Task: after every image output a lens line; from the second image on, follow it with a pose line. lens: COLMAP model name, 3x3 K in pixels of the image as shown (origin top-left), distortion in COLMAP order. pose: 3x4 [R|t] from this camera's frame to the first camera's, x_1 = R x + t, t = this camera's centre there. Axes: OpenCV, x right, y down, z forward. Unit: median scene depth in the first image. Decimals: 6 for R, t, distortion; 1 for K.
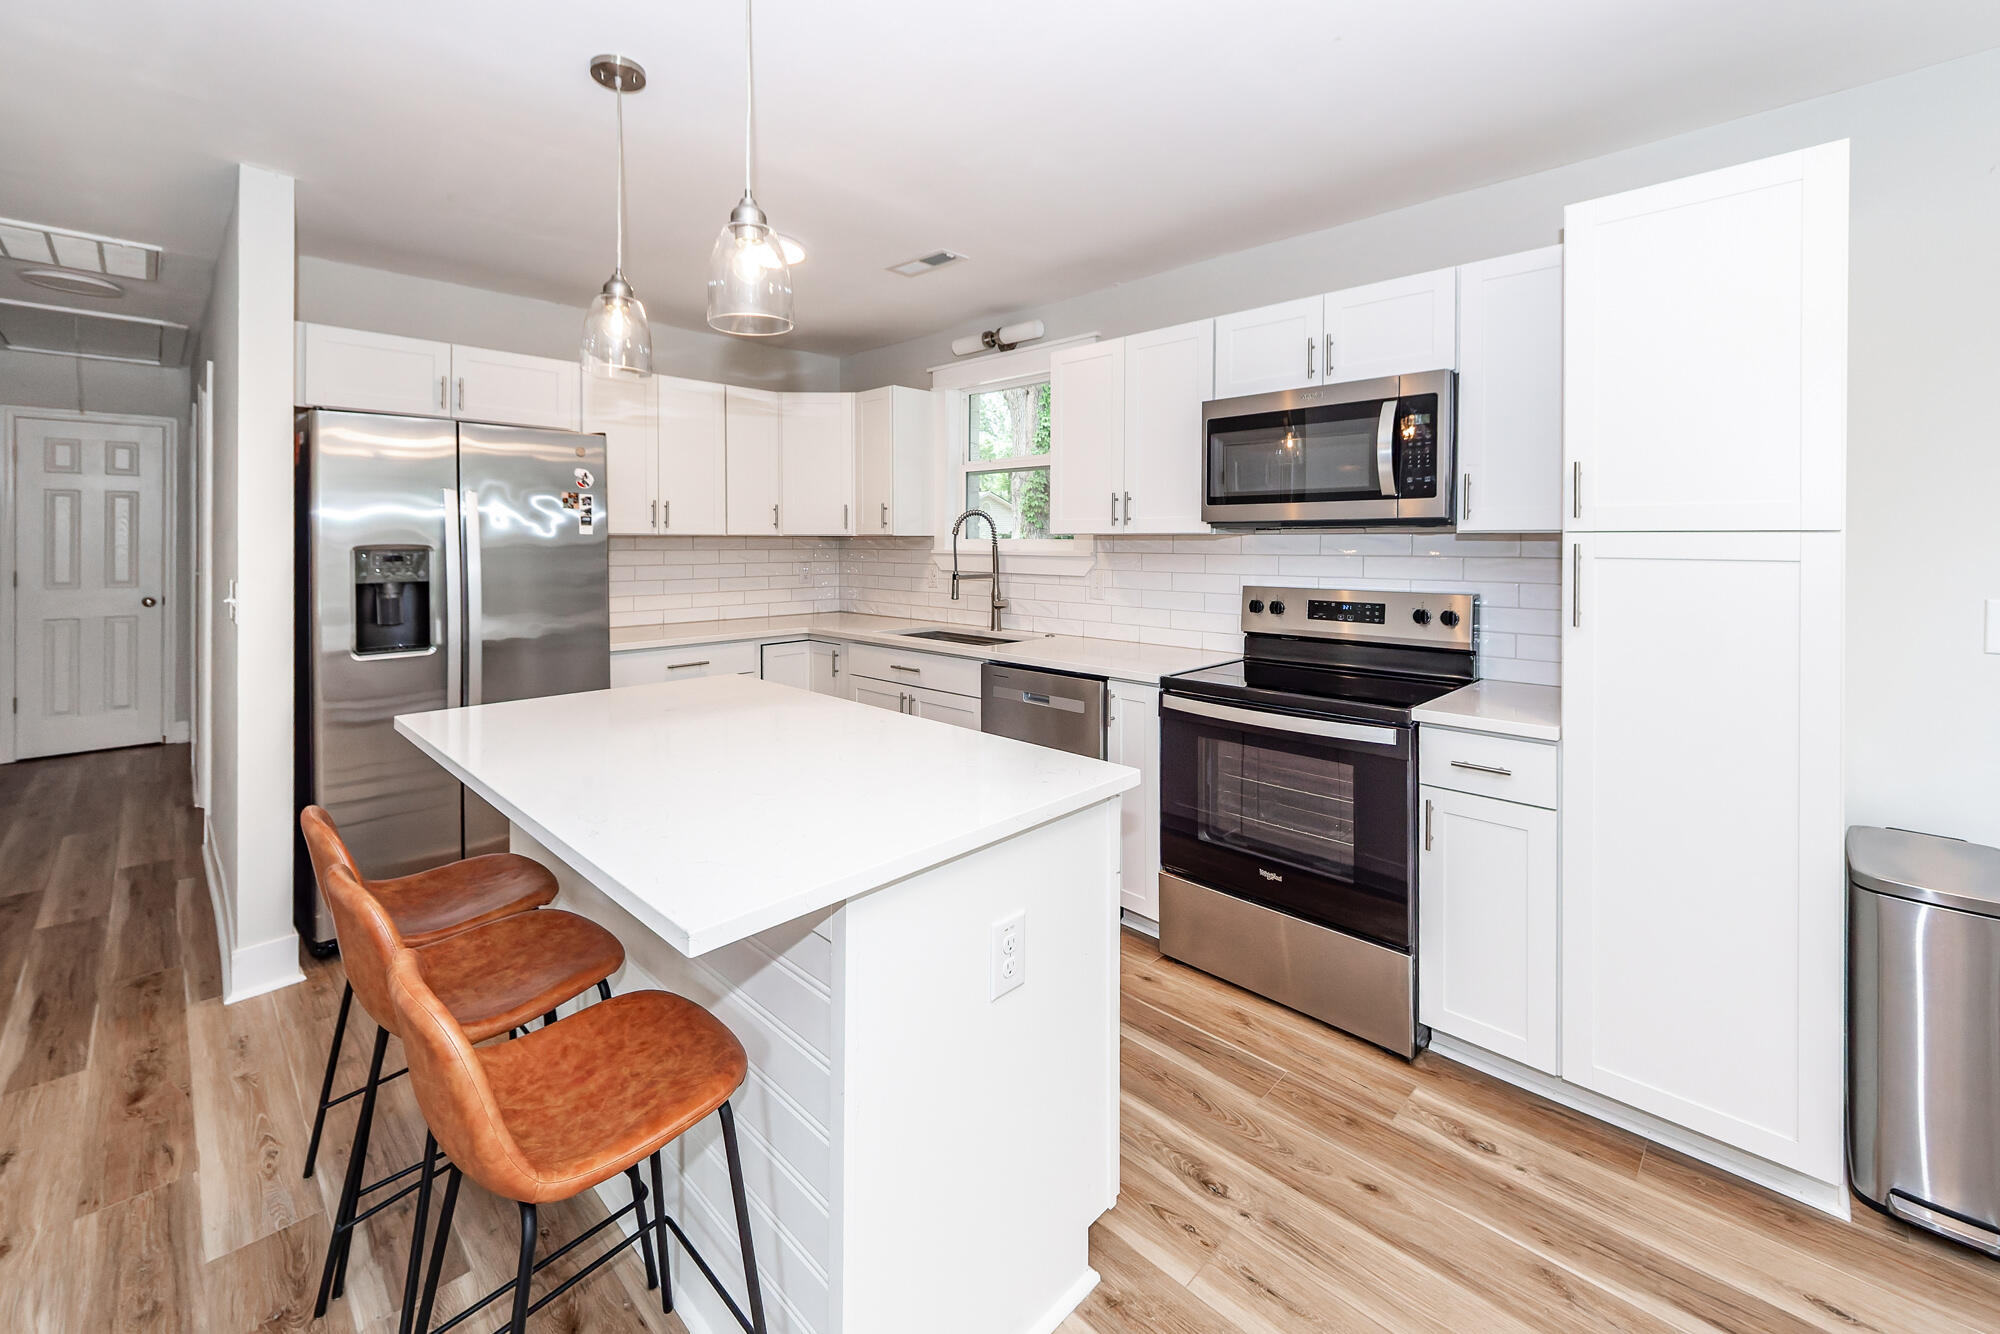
lens RADIAL K [[782.8, 0, 1005.8], [0, 782.8, 556.3], [0, 0, 1]] dist [0.020405, -0.005698]
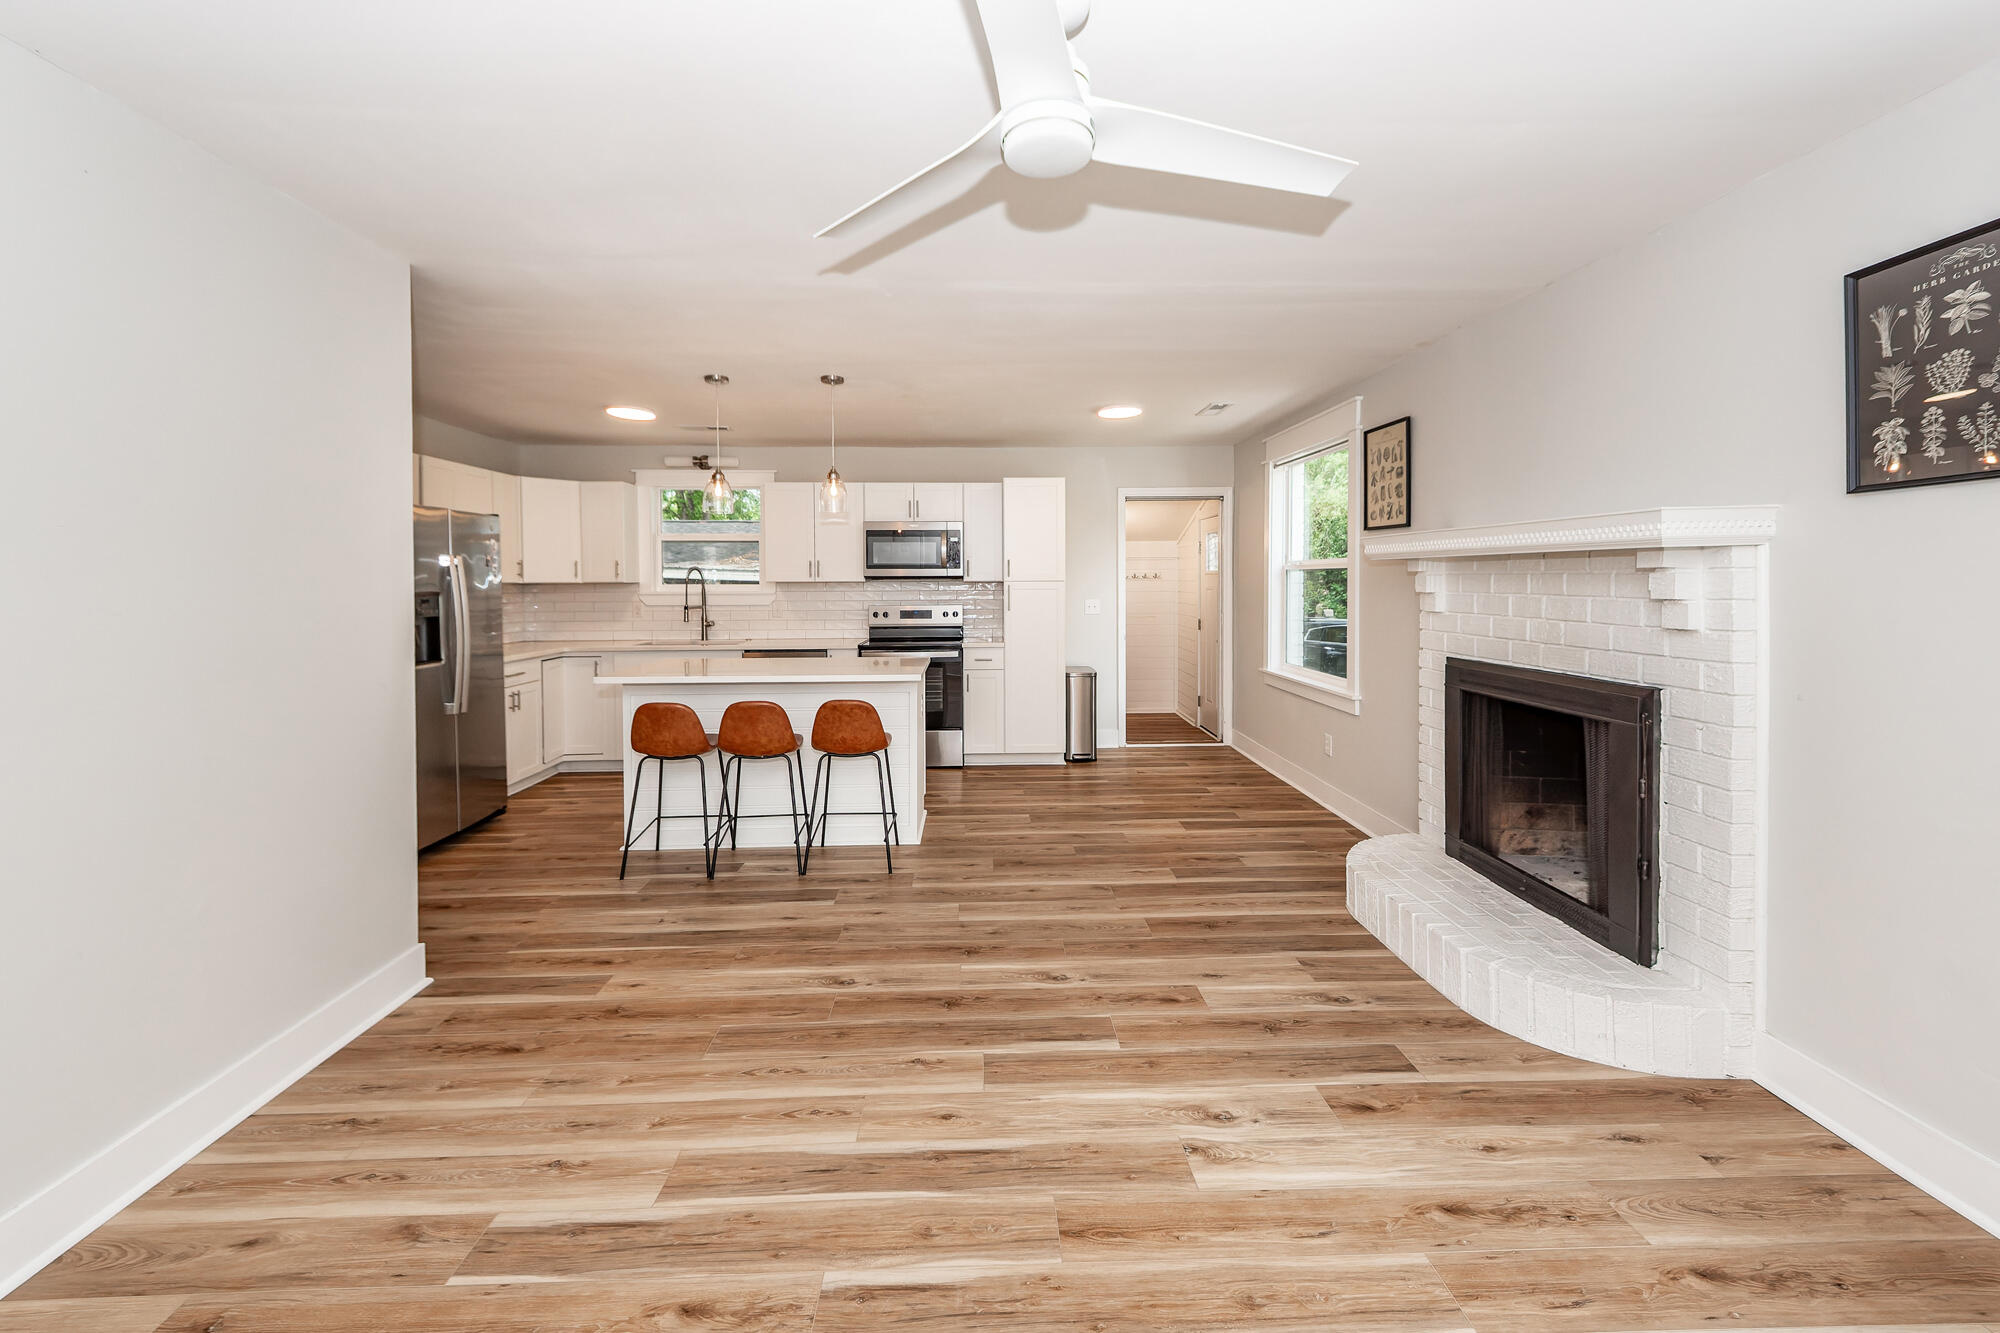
lens RADIAL K [[782.8, 0, 1007.0], [0, 782.8, 604.3], [0, 0, 1]] dist [0.020405, -0.005698]
pose [[0.684089, -0.030703, 0.728752, -1.031964], [0.019539, 0.999526, 0.023770, -0.008780], [-0.729137, -0.002022, 0.684365, -0.768964]]
